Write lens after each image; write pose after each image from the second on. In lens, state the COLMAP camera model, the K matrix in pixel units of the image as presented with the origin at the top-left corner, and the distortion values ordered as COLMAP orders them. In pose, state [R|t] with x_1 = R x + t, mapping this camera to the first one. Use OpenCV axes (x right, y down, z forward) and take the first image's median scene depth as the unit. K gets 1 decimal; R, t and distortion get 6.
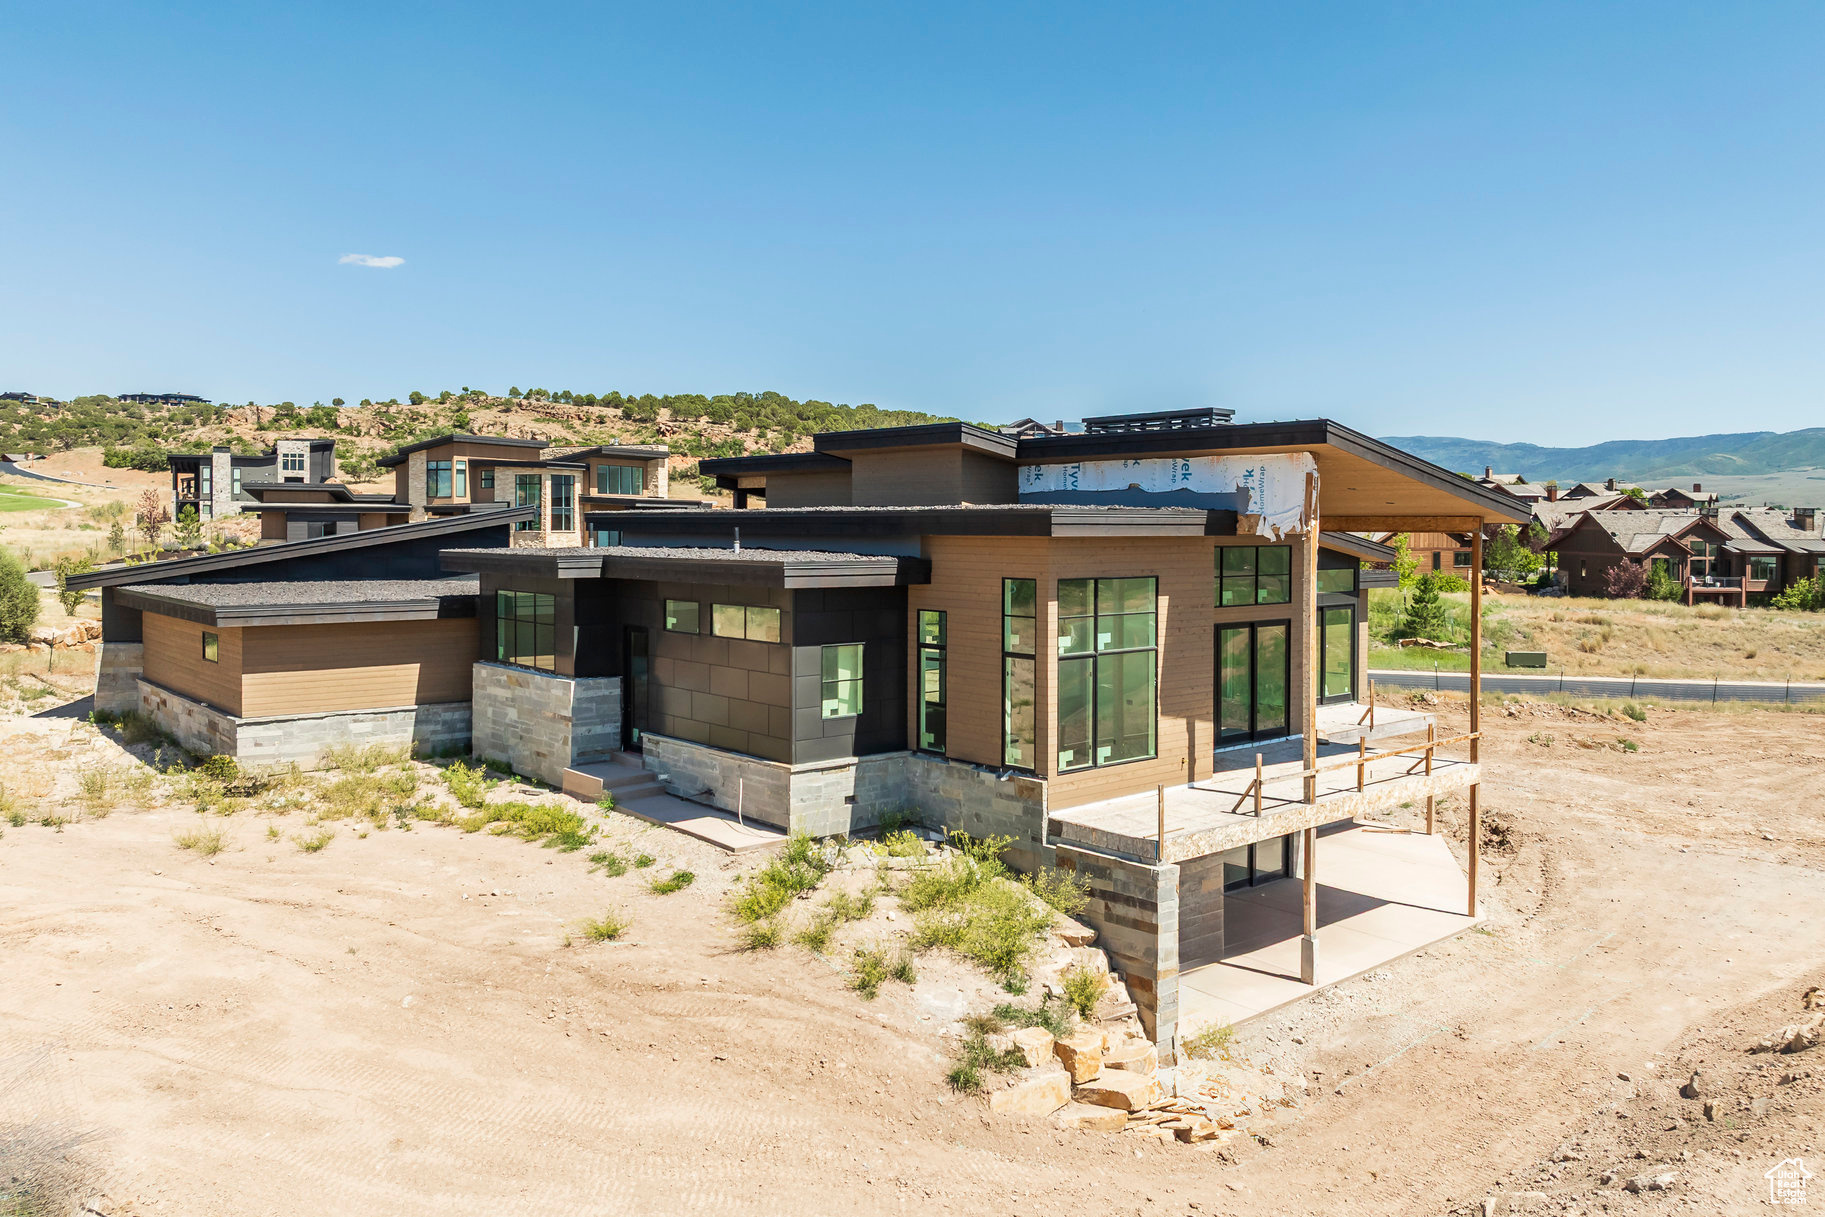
lens RADIAL K [[1350.9, 0, 924.5], [0, 1350.9, 558.6], [0, 0, 1]] dist [-0.033963, -0.005709]
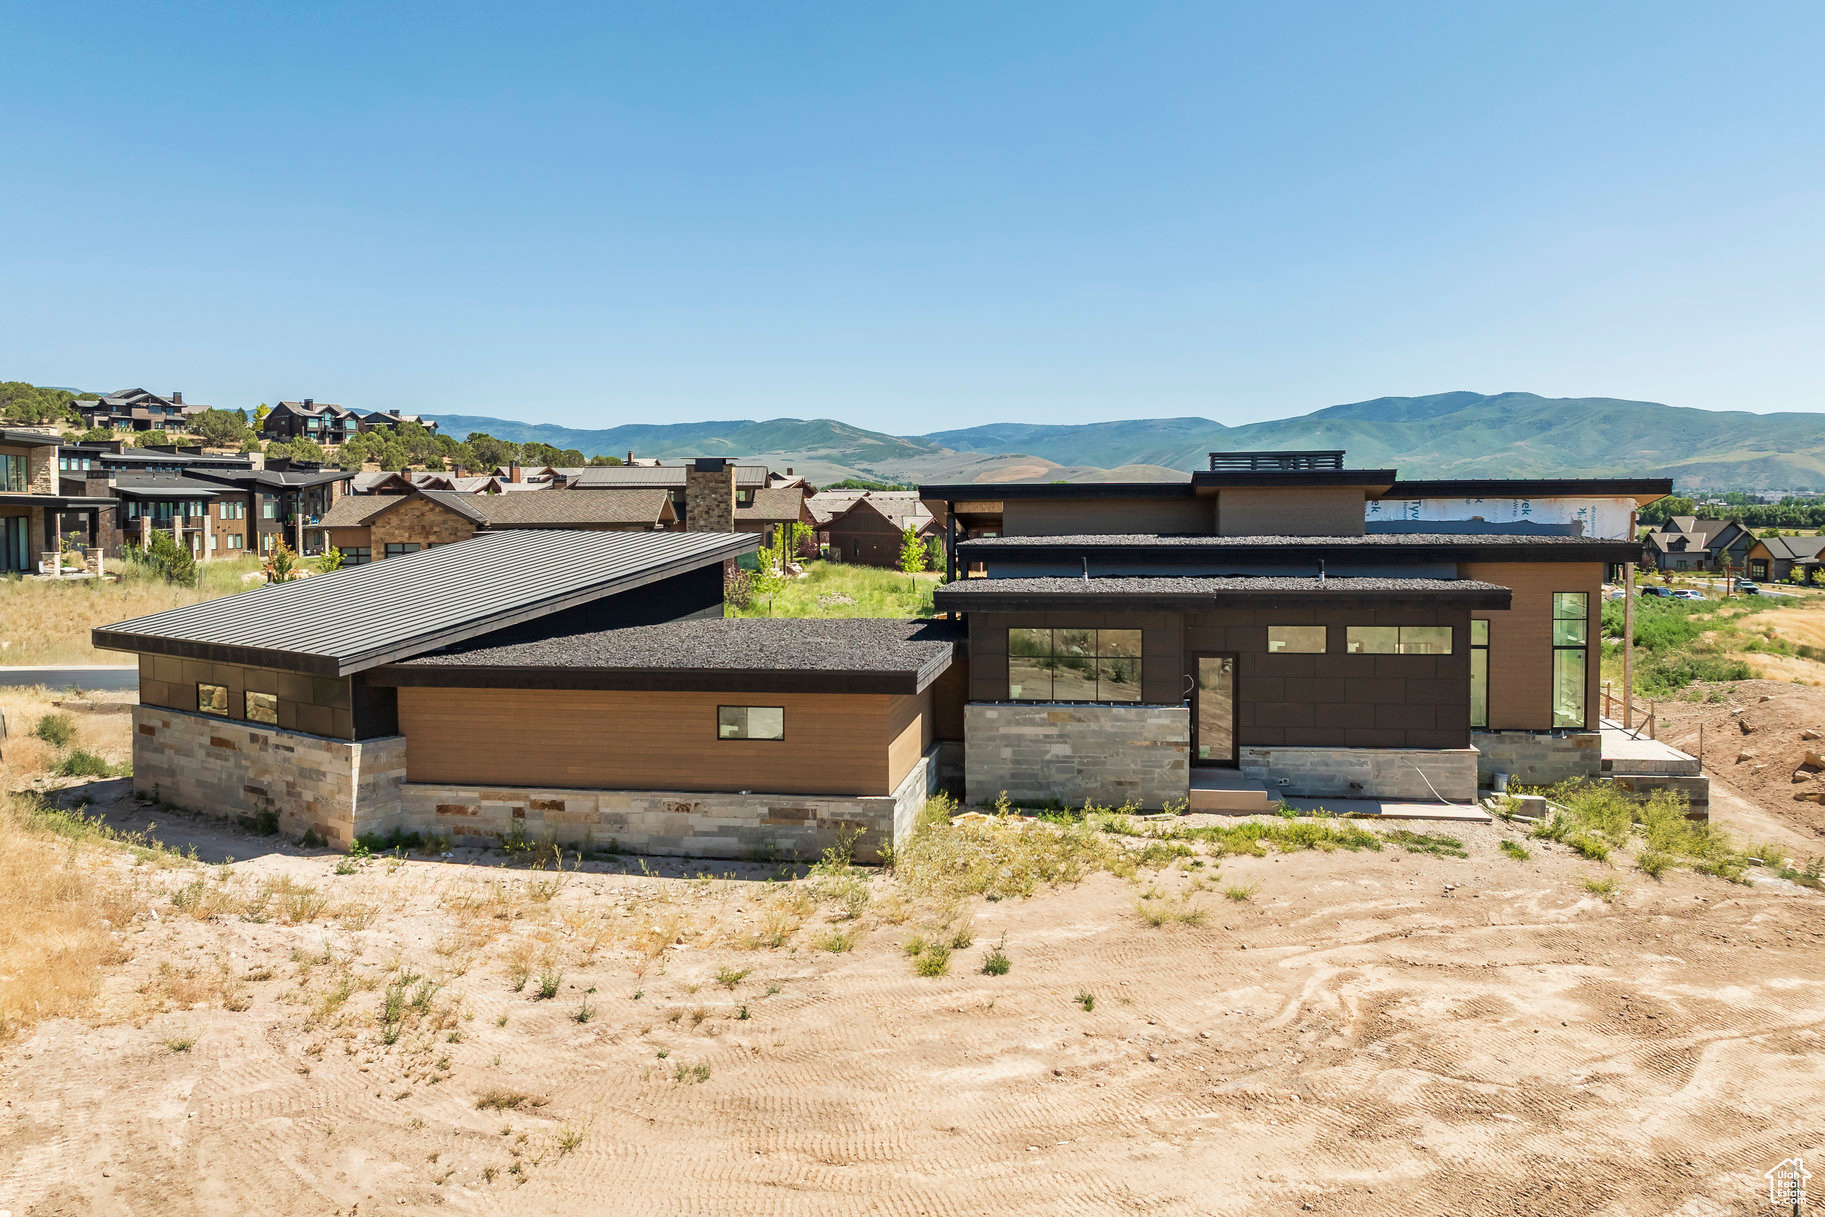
lens RADIAL K [[1309.2, 0, 918.4], [0, 1309.2, 507.4], [0, 0, 1]] dist [-0.032170, -0.015260]
pose [[0.761952, -0.012984, 0.647504, -1.174518], [0.025678, 0.999619, -0.010172, -0.068089], [-0.647125, 0.024377, 0.761994, 0.369821]]
